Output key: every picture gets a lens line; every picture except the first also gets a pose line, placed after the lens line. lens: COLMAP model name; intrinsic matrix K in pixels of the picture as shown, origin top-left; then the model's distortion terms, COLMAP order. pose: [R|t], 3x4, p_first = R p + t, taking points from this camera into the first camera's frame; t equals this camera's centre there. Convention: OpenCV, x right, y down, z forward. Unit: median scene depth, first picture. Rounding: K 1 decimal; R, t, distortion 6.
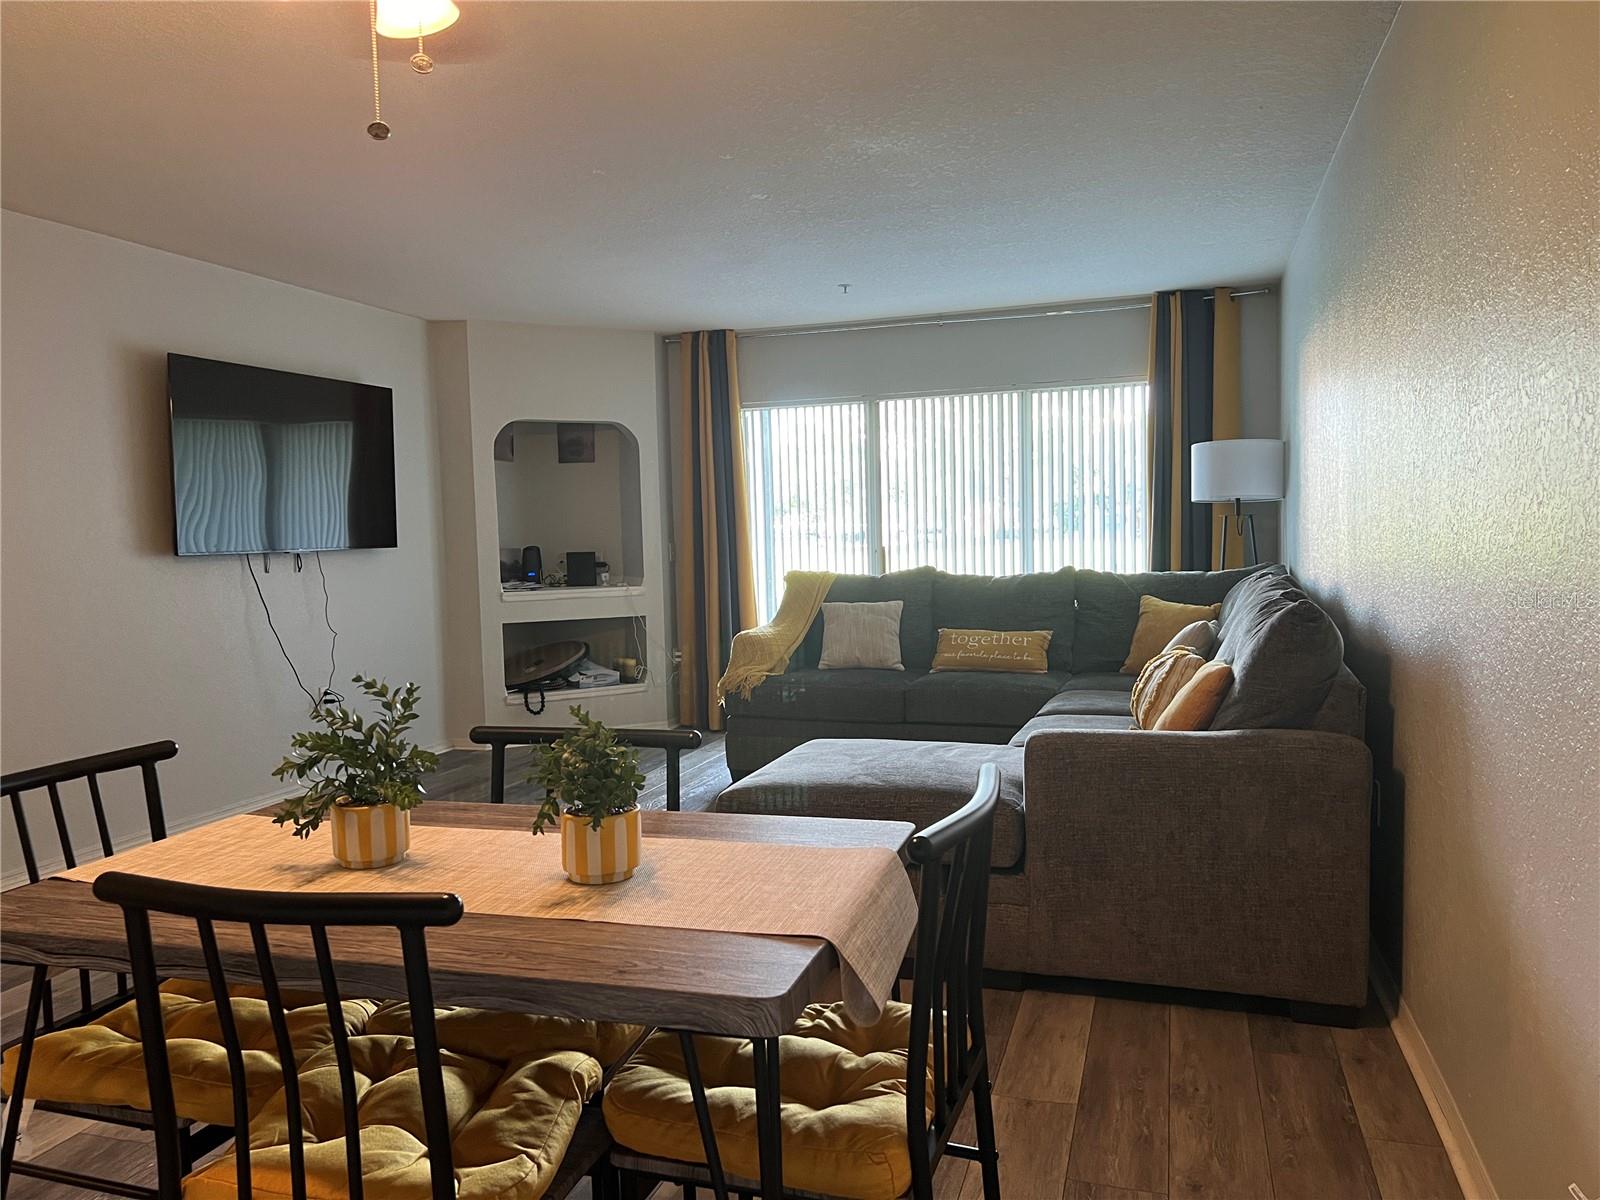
lens RADIAL K [[1206.8, 0, 788.4], [0, 1206.8, 594.9], [0, 0, 1]] dist [0.061794, -0.082897]
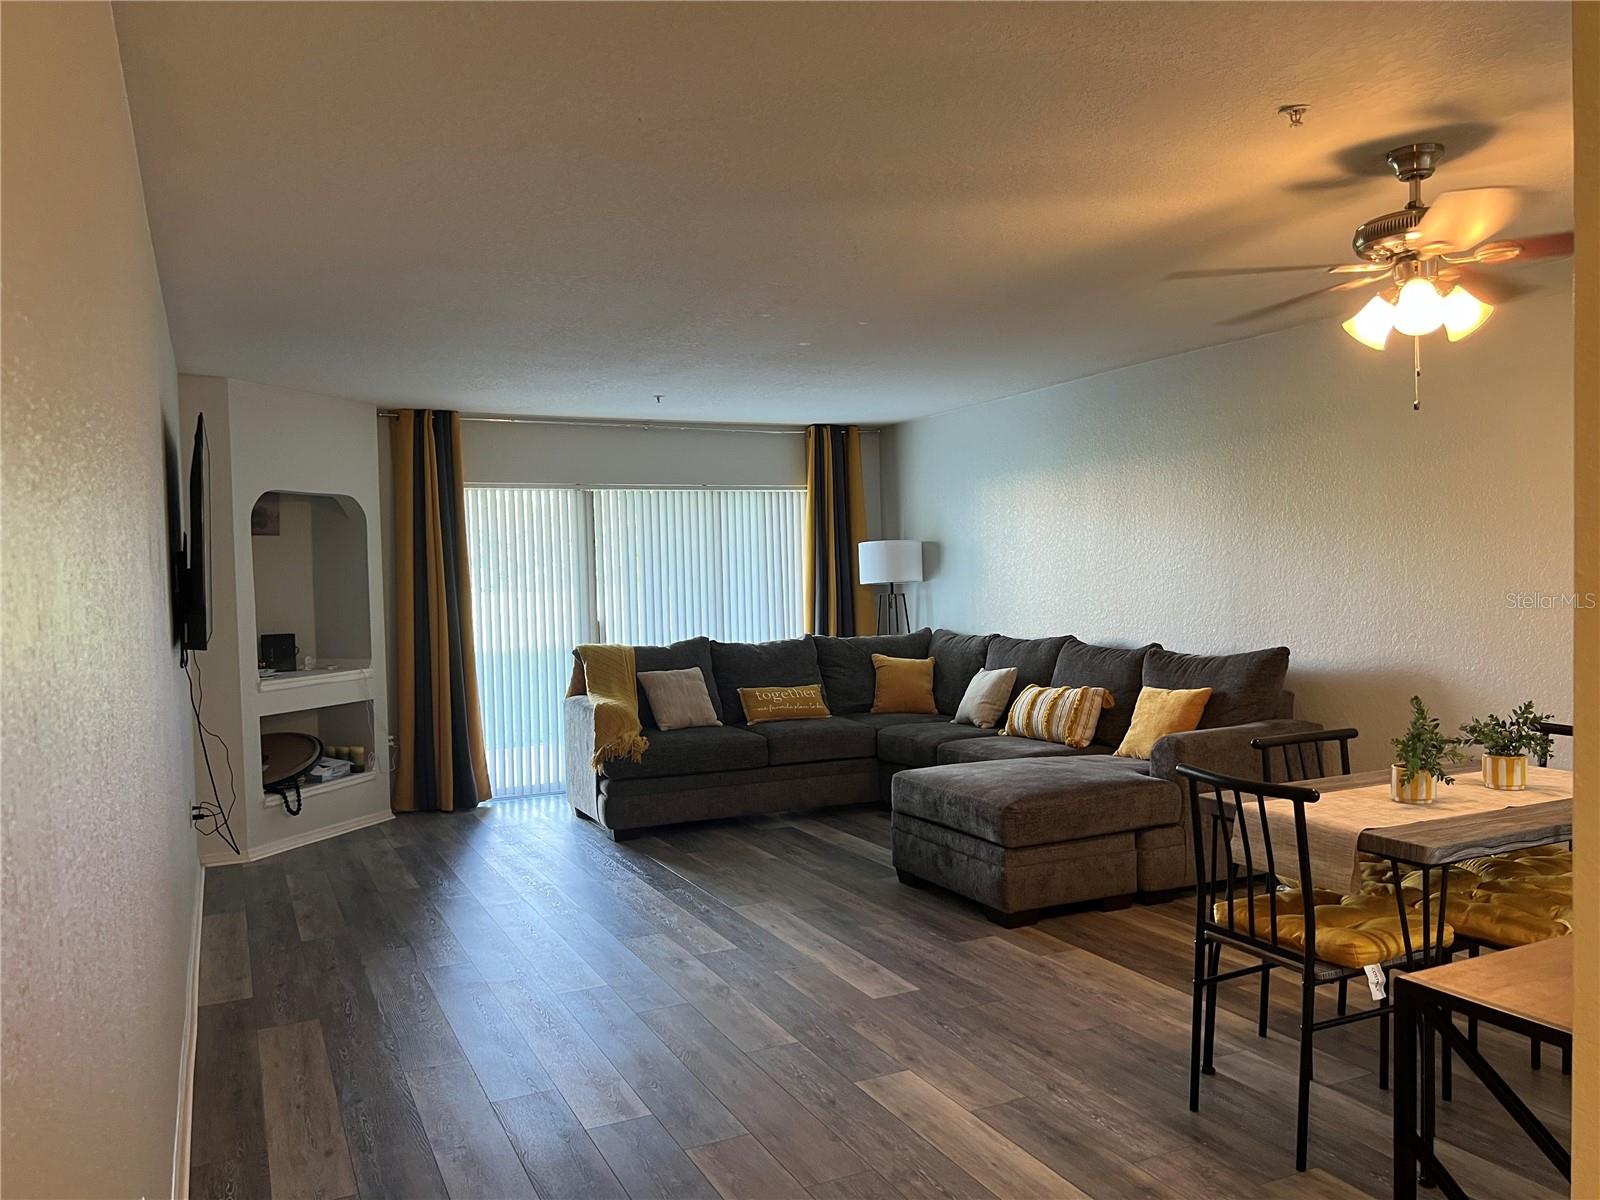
lens RADIAL K [[1206.8, 0, 795.0], [0, 1206.8, 593.9], [0, 0, 1]] dist [0.061794, -0.082897]
pose [[0.726381, -0.003940, 0.687281, -0.611589], [0.043033, 0.998282, -0.039759, -0.014937], [-0.685944, 0.058456, 0.725303, 0.081504]]
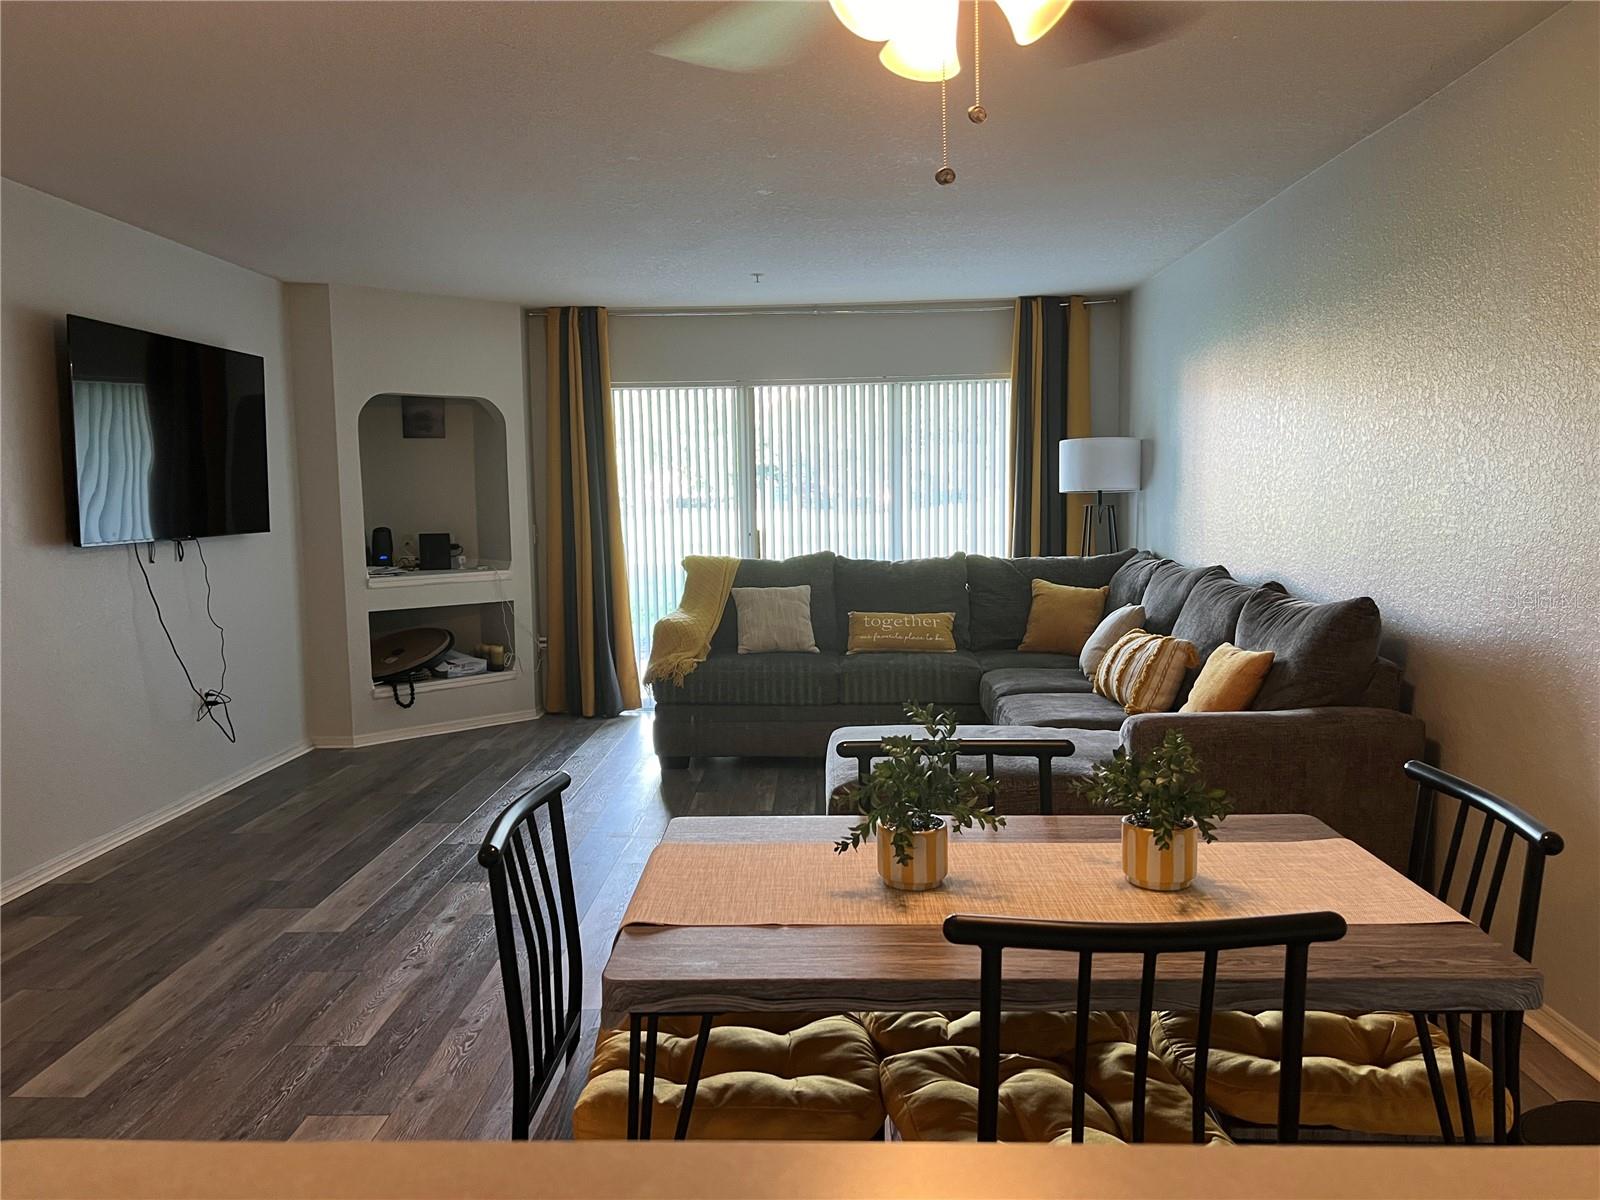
lens RADIAL K [[1206.8, 0, 792.4], [0, 1206.8, 597.7], [0, 0, 1]] dist [0.061794, -0.082897]
pose [[0.960747, -0.013121, 0.277115, -0.196378], [0.004970, 0.999535, 0.030096, -0.015002], [-0.277381, -0.027537, 0.960365, 0.011449]]
